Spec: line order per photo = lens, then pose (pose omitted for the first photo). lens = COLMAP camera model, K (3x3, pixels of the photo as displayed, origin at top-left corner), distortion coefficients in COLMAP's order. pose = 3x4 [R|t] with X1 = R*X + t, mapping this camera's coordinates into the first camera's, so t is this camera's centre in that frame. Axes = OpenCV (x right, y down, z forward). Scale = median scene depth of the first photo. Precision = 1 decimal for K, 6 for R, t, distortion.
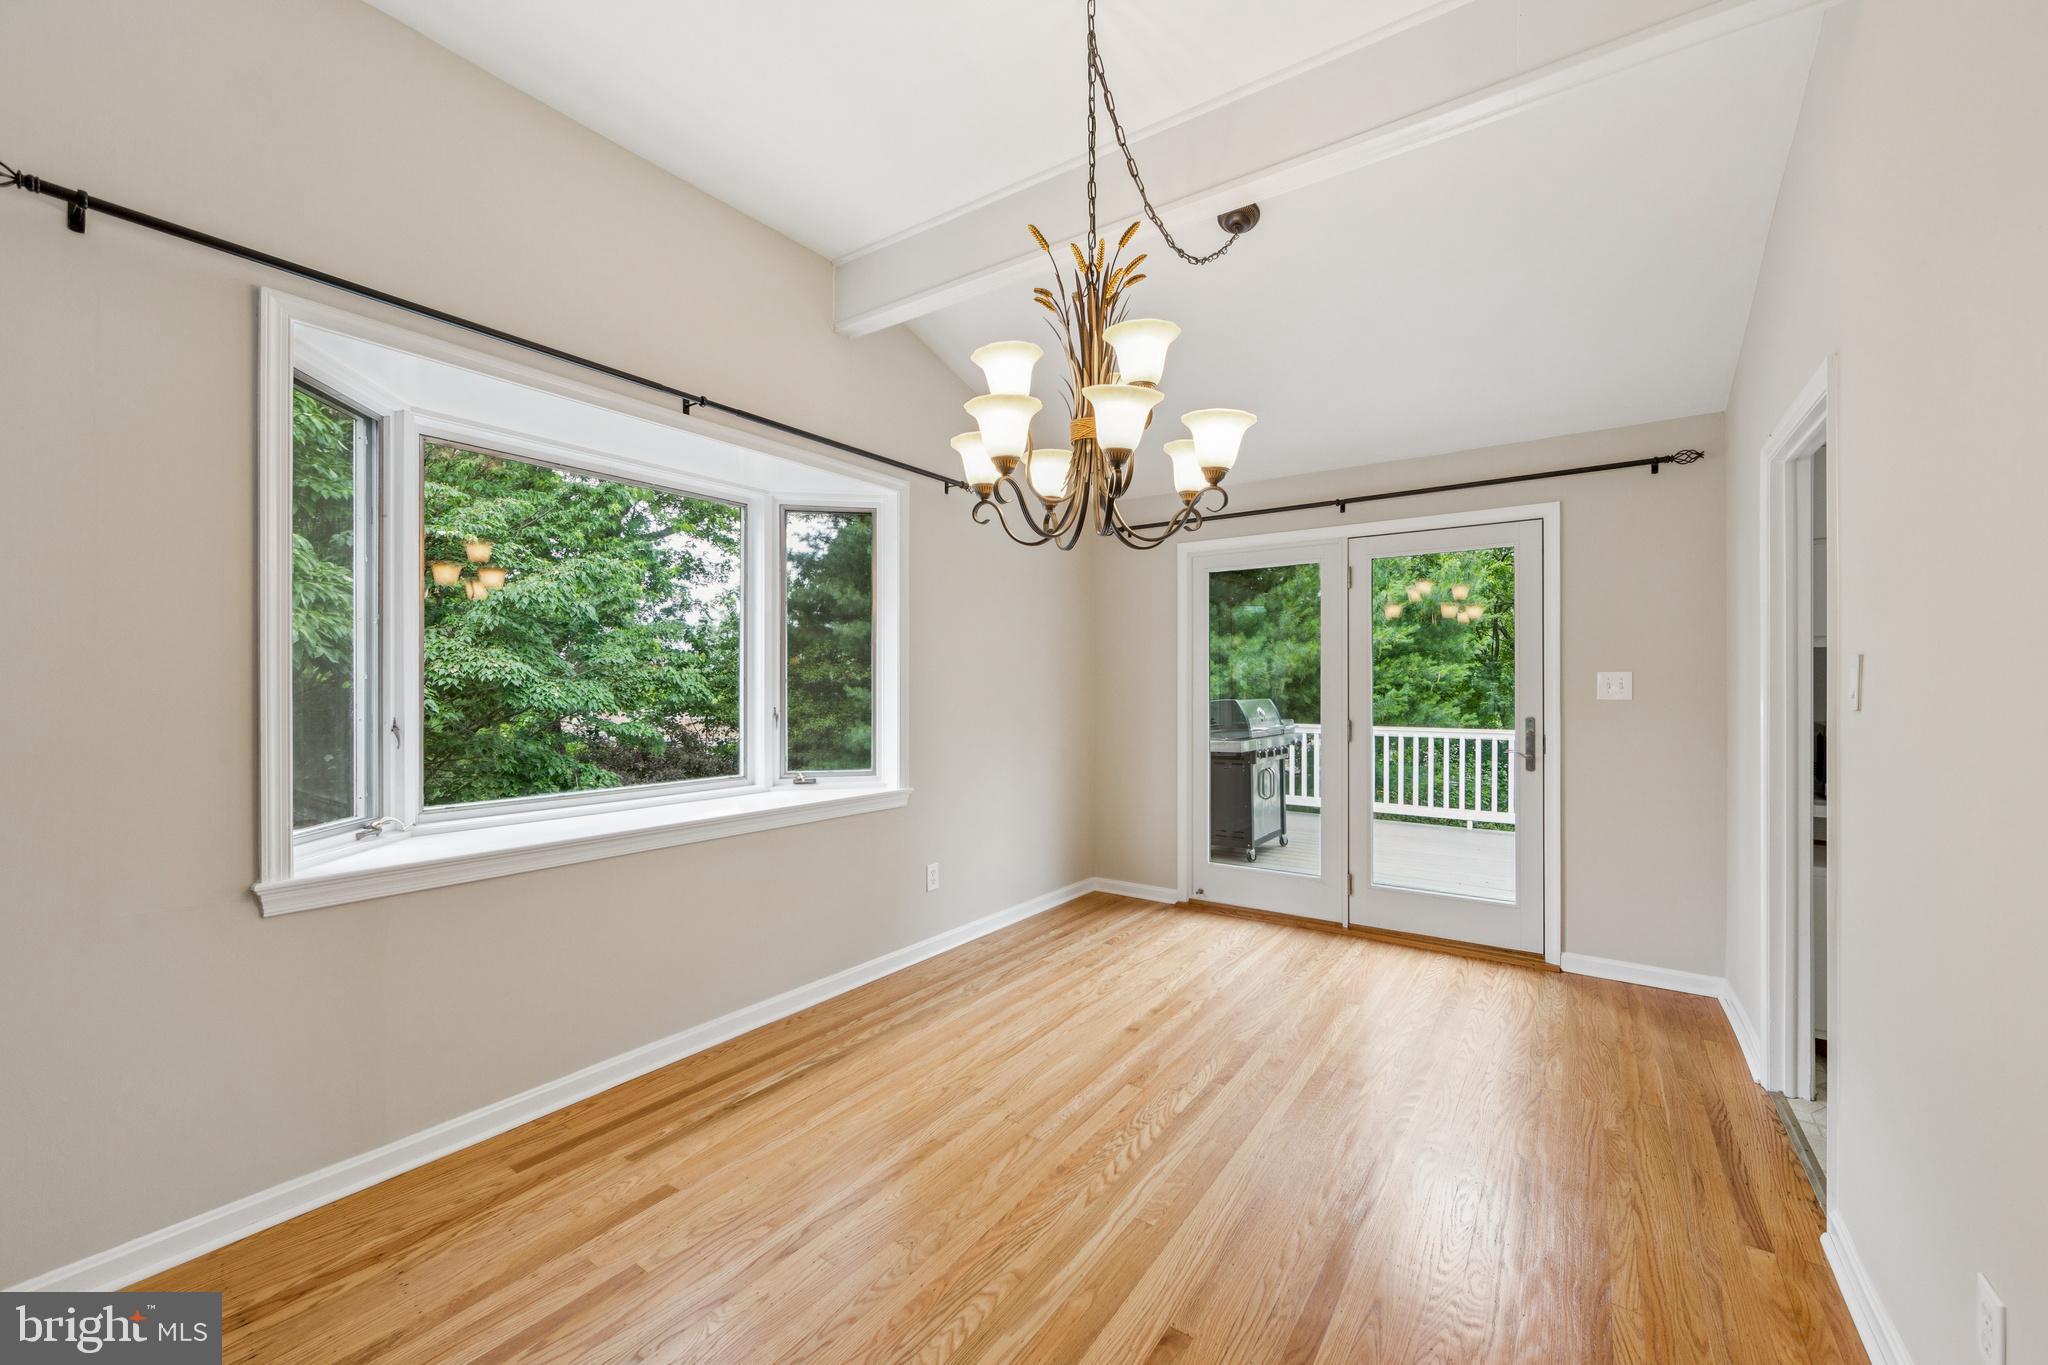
lens RADIAL K [[805.1, 0, 1028.4], [0, 805.1, 687.2], [0, 0, 1]] dist [-0.003277, -0.000480]
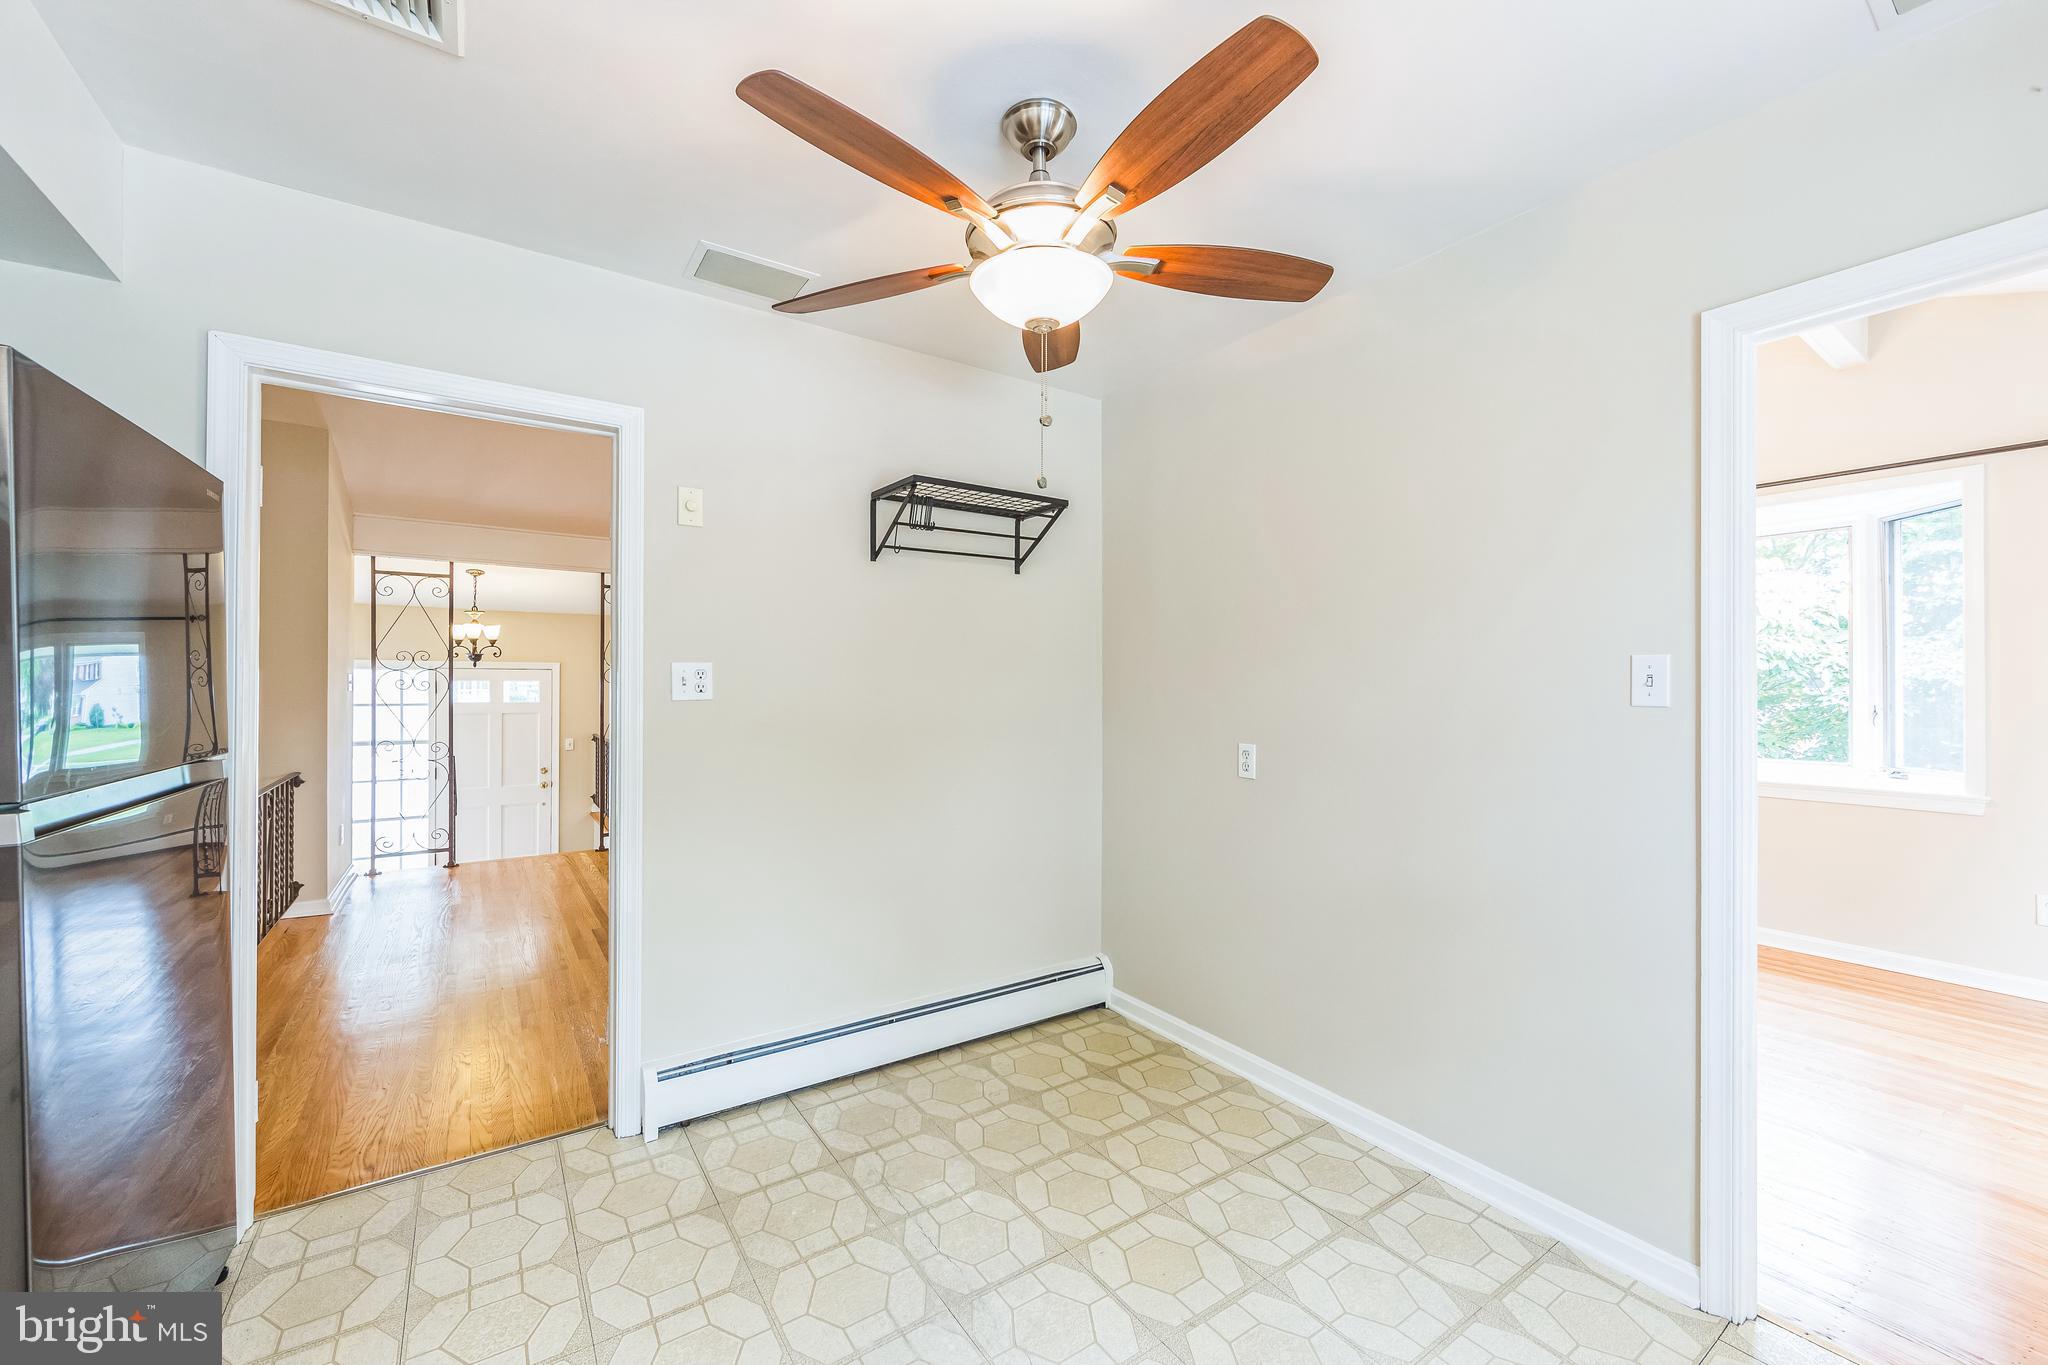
lens RADIAL K [[801.7, 0, 1029.1], [0, 801.7, 684.1], [0, 0, 1]] dist [-0.001549, -0.000906]
pose [[-0.345484, -0.000959, -0.938424, 1.129338], [-0.001682, 0.999999, -0.000402, -0.002106], [0.938423, 0.001440, -0.345485, 0.298353]]
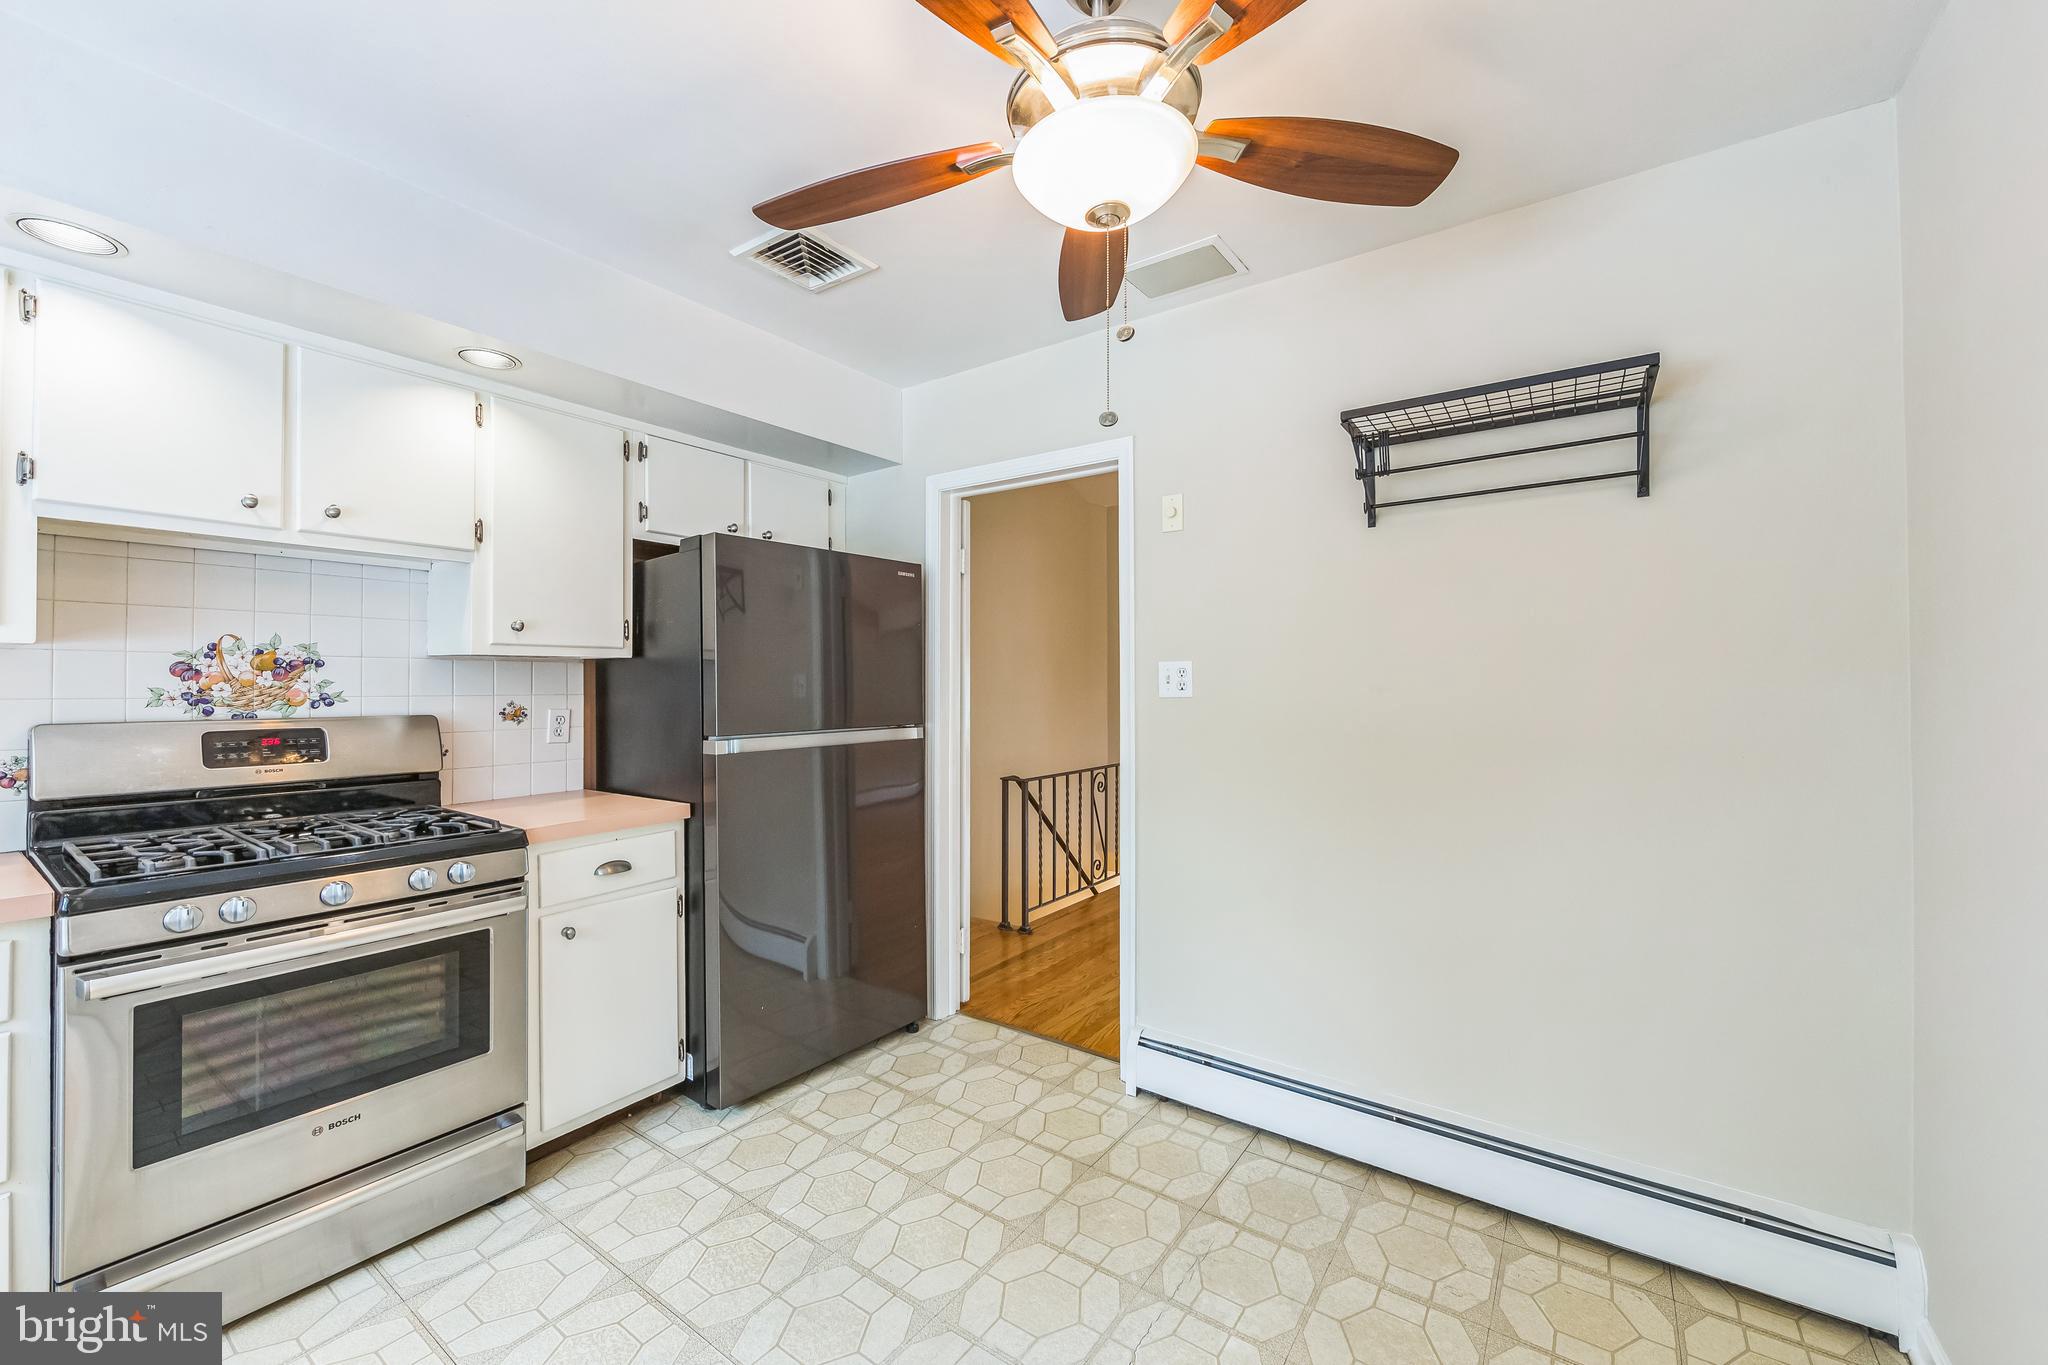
lens RADIAL K [[806.5, 0, 1032.8], [0, 806.5, 678.3], [0, 0, 1]] dist [-0.000009, -0.000672]
pose [[-0.999981, 0.002166, 0.005781, 0.719309], [0.002120, 0.999967, -0.007792, 0.000010], [-0.005798, -0.007779, -0.999953, 0.508297]]
